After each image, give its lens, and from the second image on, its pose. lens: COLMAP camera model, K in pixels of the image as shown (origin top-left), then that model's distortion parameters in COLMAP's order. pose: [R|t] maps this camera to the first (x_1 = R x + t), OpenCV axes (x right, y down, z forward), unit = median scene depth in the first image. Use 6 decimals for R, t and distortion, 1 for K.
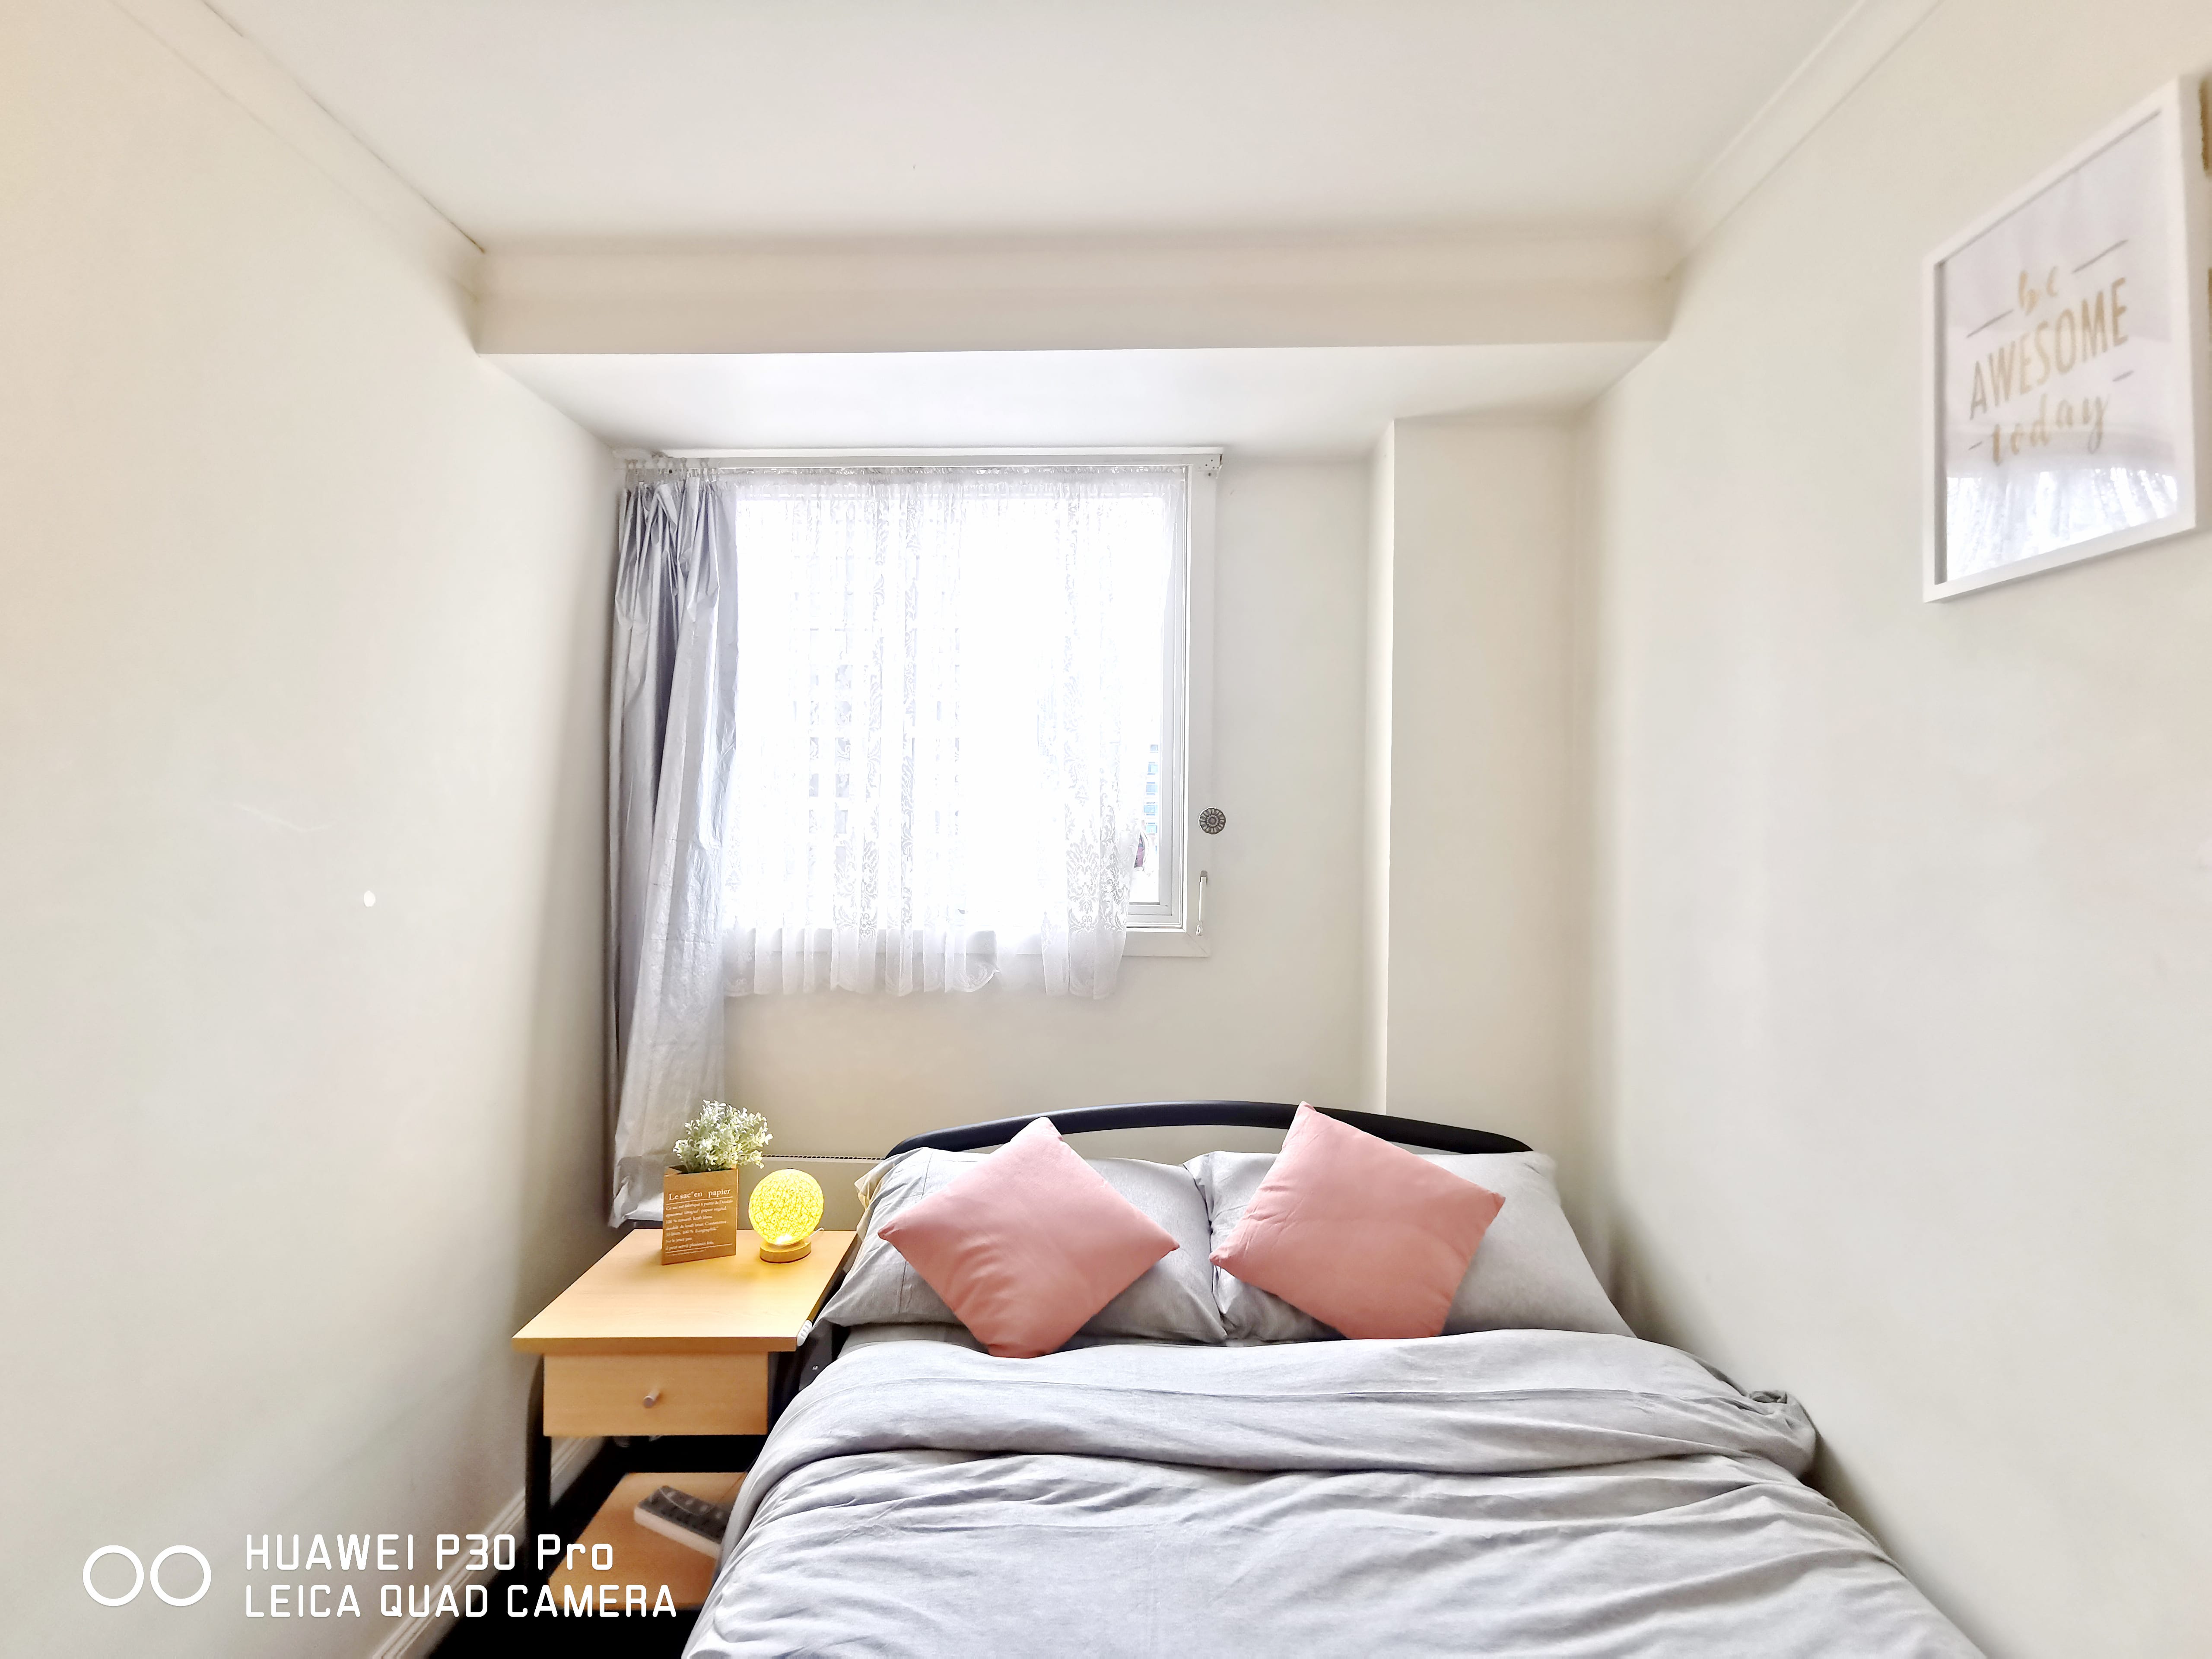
lens RADIAL K [[1024.9, 0, 1089.7], [0, 1024.9, 830.2], [0, 0, 1]] dist [0.012113, -0.000518]
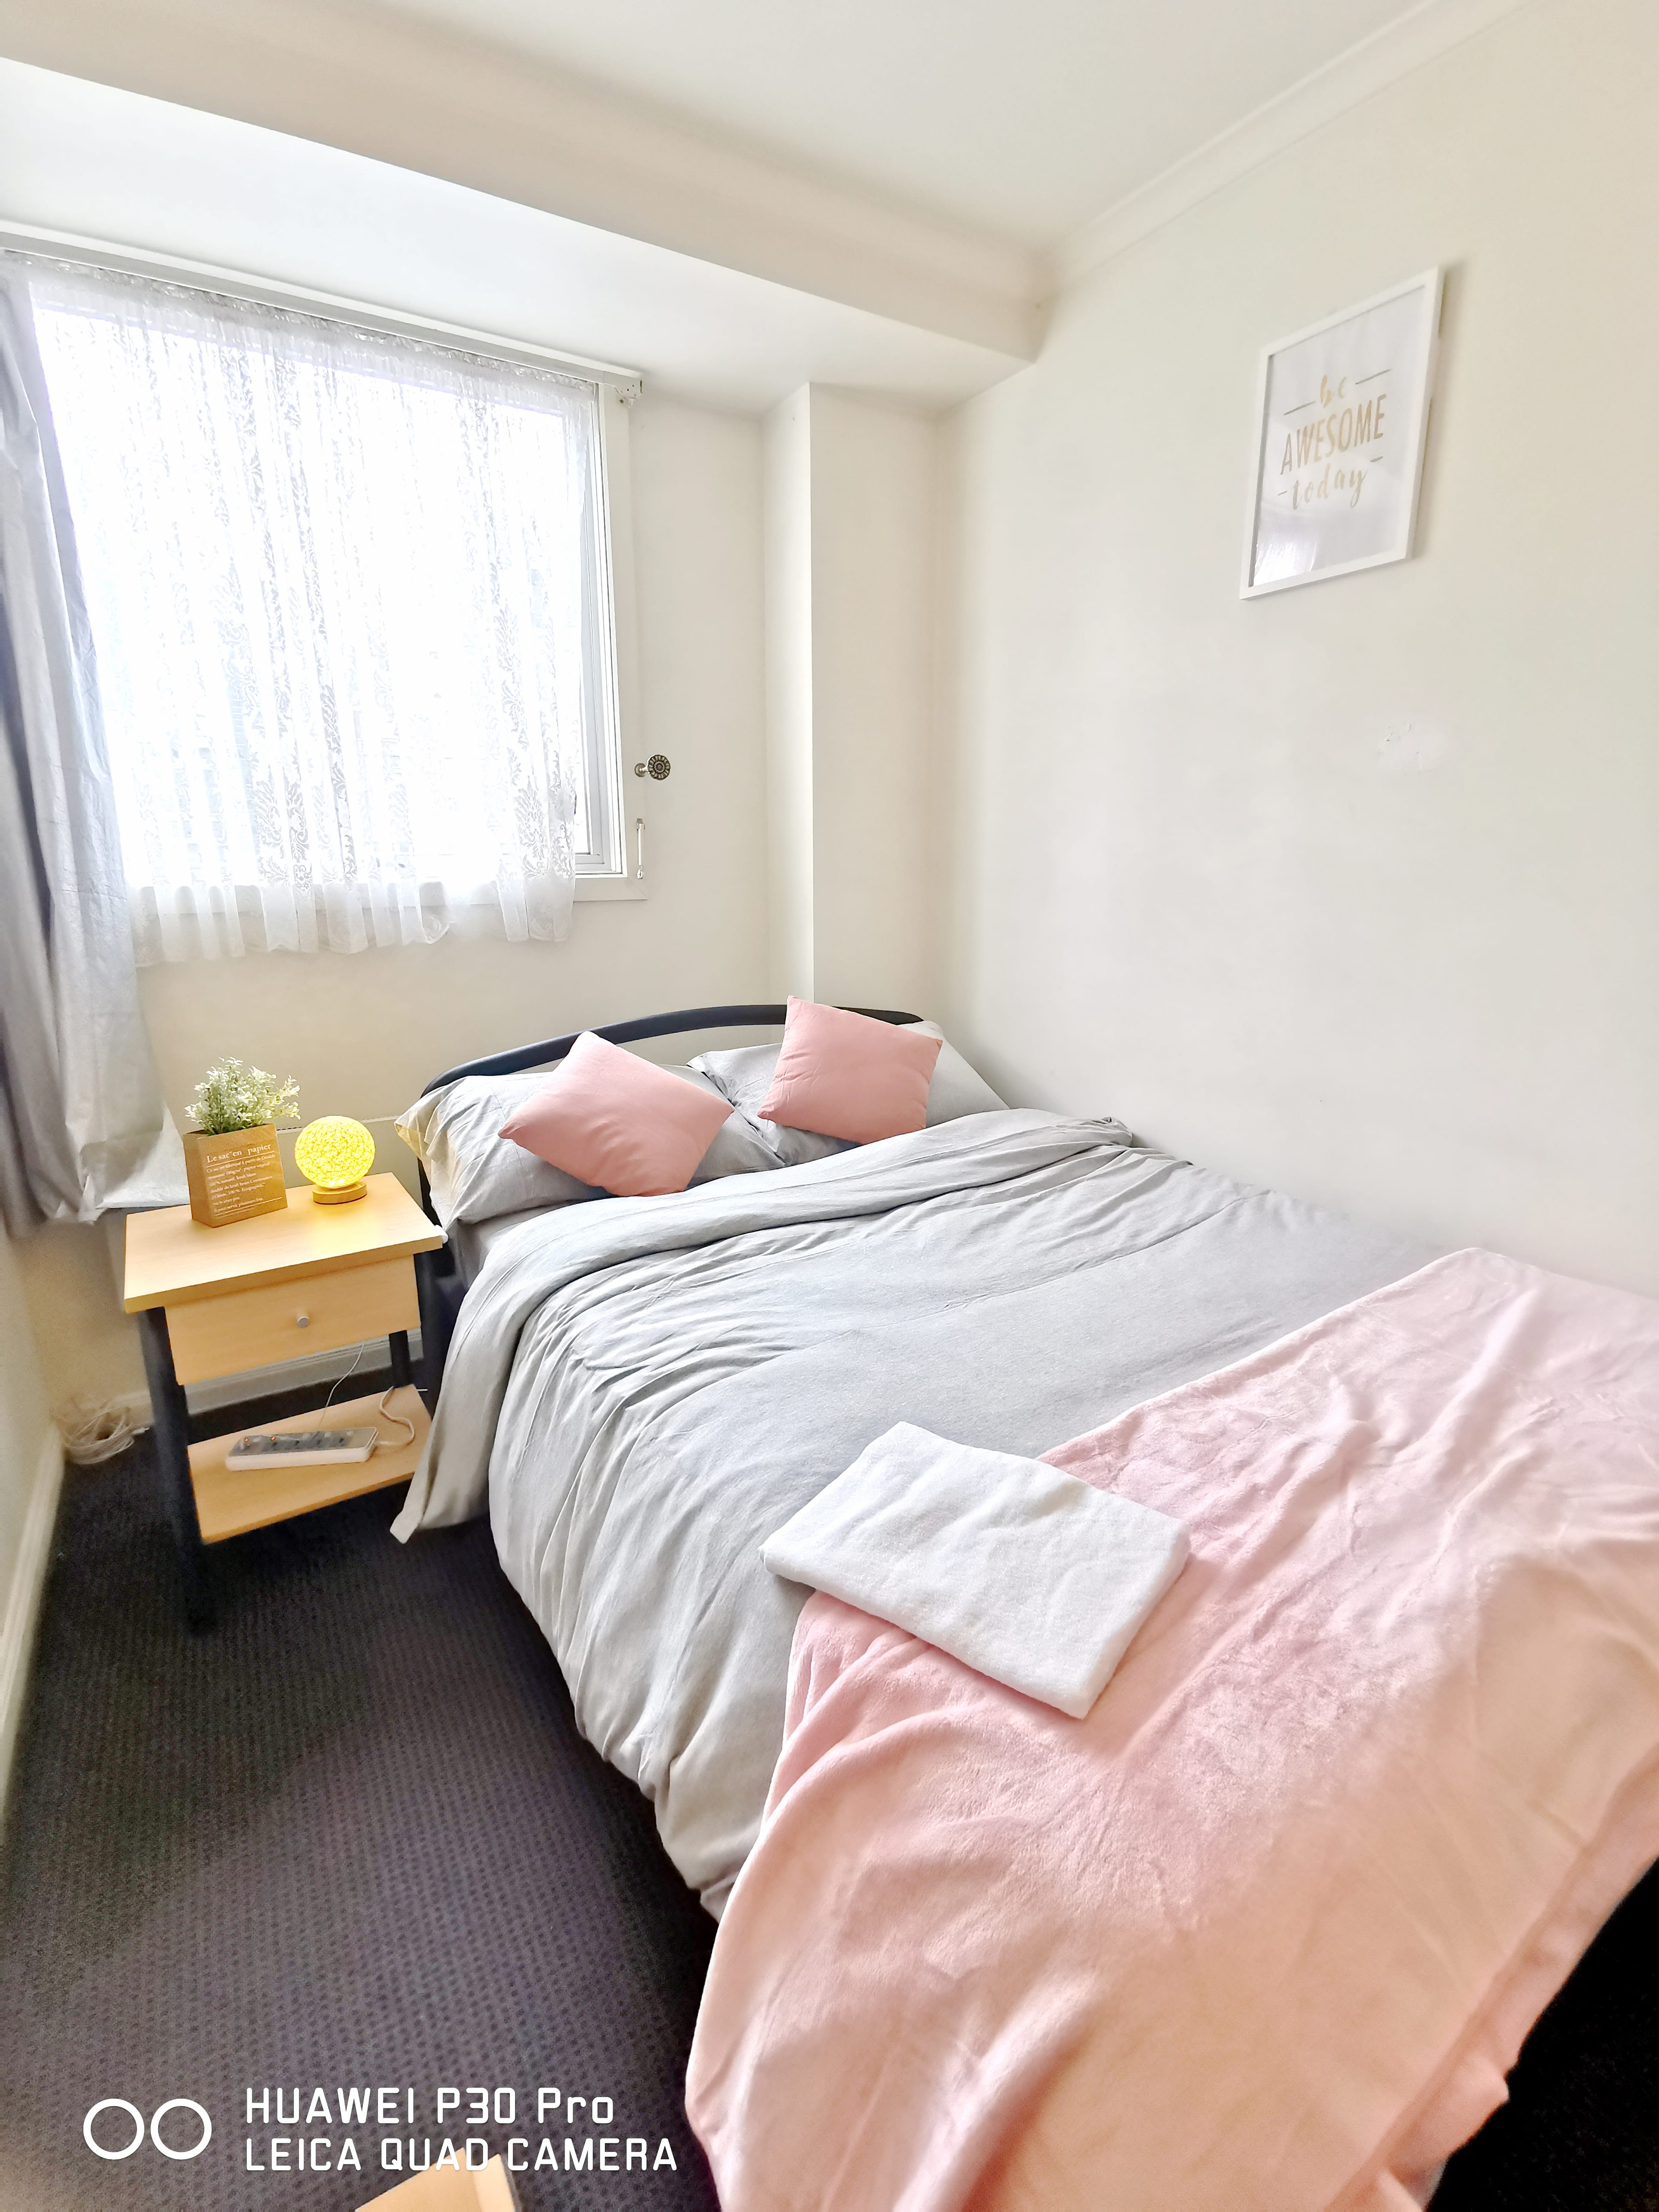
lens RADIAL K [[1024.9, 0, 829.5], [0, 1024.9, 1106.0], [0, 0, 1]] dist [0.012113, -0.000518]
pose [[0.833768, -0.146254, 0.532392, -0.438056], [0.014473, 0.969735, 0.243731, 0.092749], [-0.551926, -0.195510, 0.810650, -0.060253]]
